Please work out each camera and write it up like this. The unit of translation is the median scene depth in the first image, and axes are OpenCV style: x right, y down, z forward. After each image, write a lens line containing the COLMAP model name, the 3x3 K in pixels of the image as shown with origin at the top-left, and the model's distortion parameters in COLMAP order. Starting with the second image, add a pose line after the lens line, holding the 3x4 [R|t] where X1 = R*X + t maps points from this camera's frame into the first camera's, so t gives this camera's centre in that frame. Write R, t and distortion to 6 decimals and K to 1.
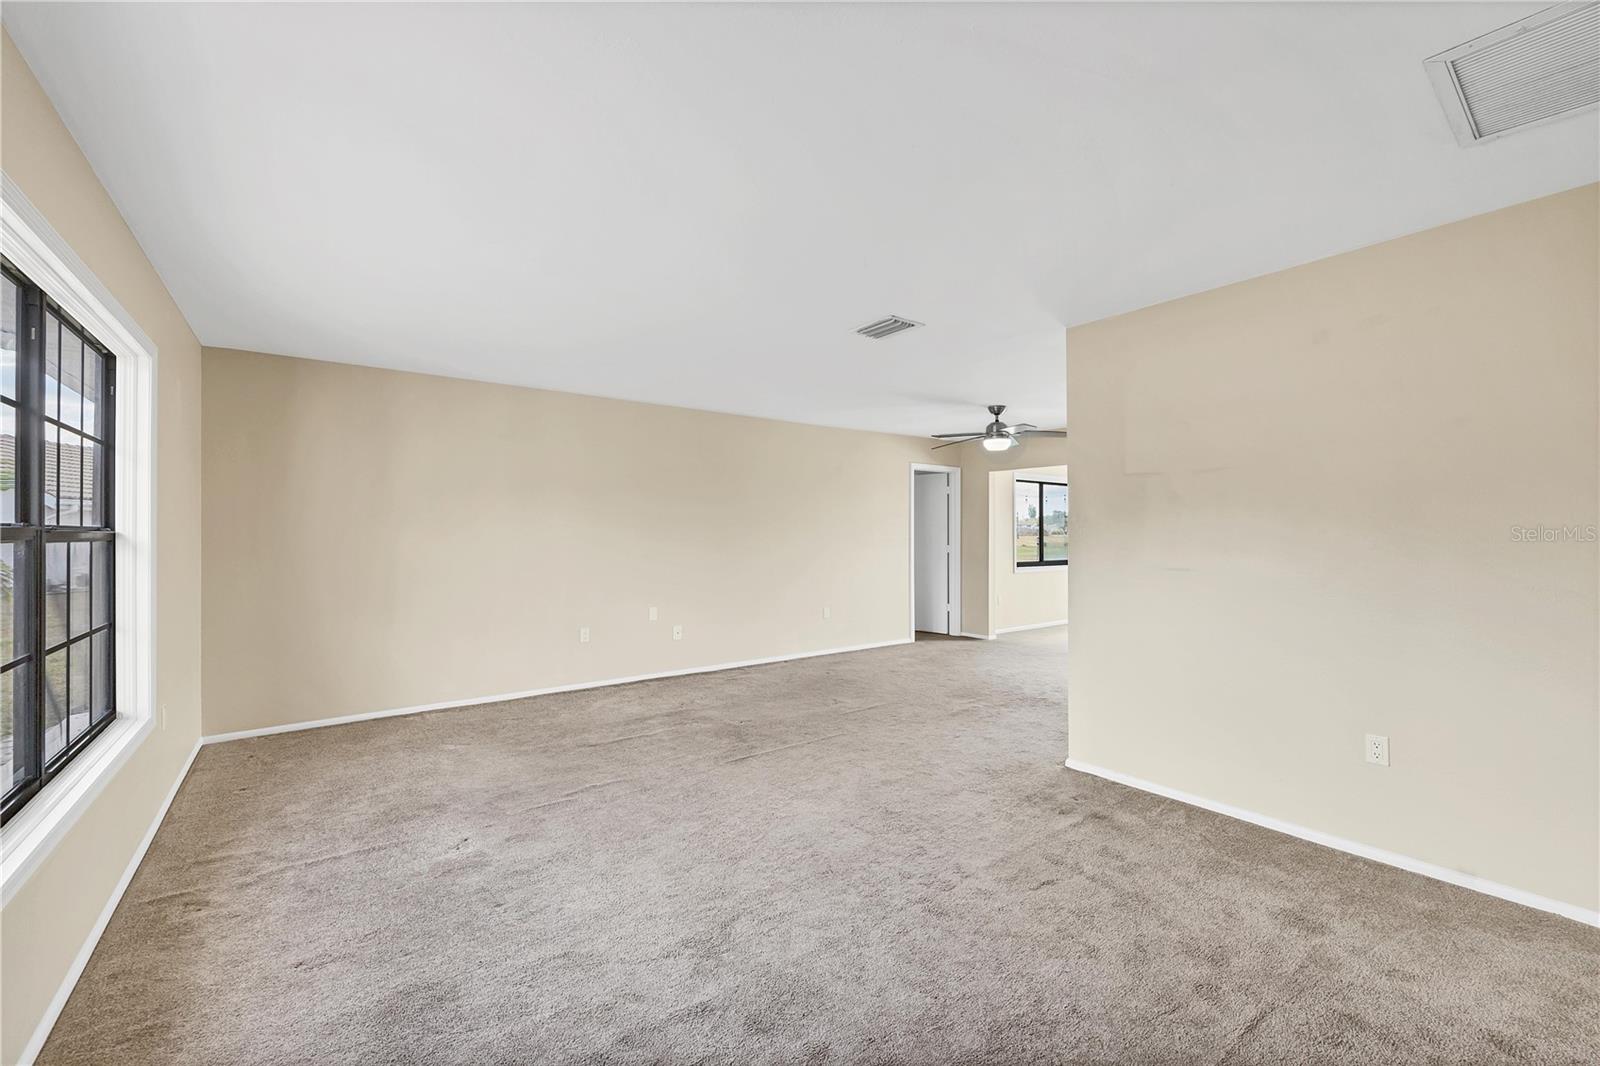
lens RADIAL K [[656.3, 0, 791.9], [0, 656.3, 530.5], [0, 0, 1]] dist [-0.007509, -0.000178]
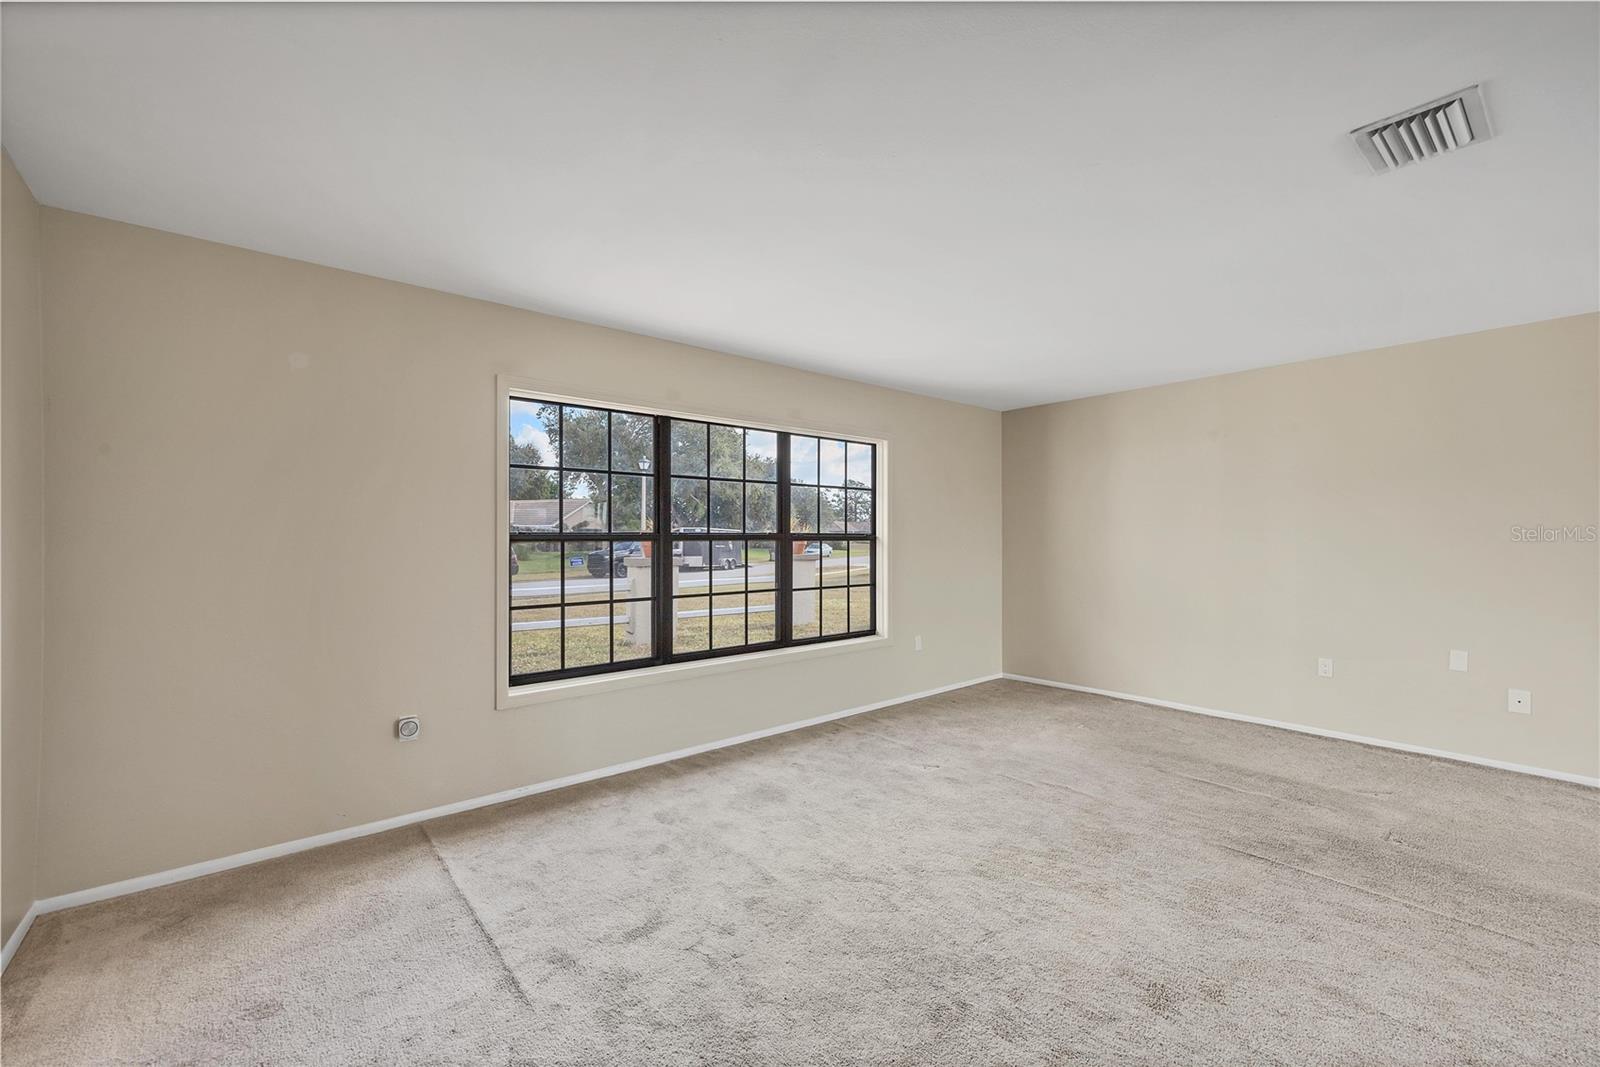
lens RADIAL K [[656.3, 0, 798.4], [0, 656.3, 528.0], [0, 0, 1]] dist [-0.007509, -0.000178]
pose [[0.045574, -0.015684, -0.998838, 0.711360], [0.004758, 0.999869, -0.015484, 0.005044], [0.998950, -0.004047, 0.045643, 0.562414]]
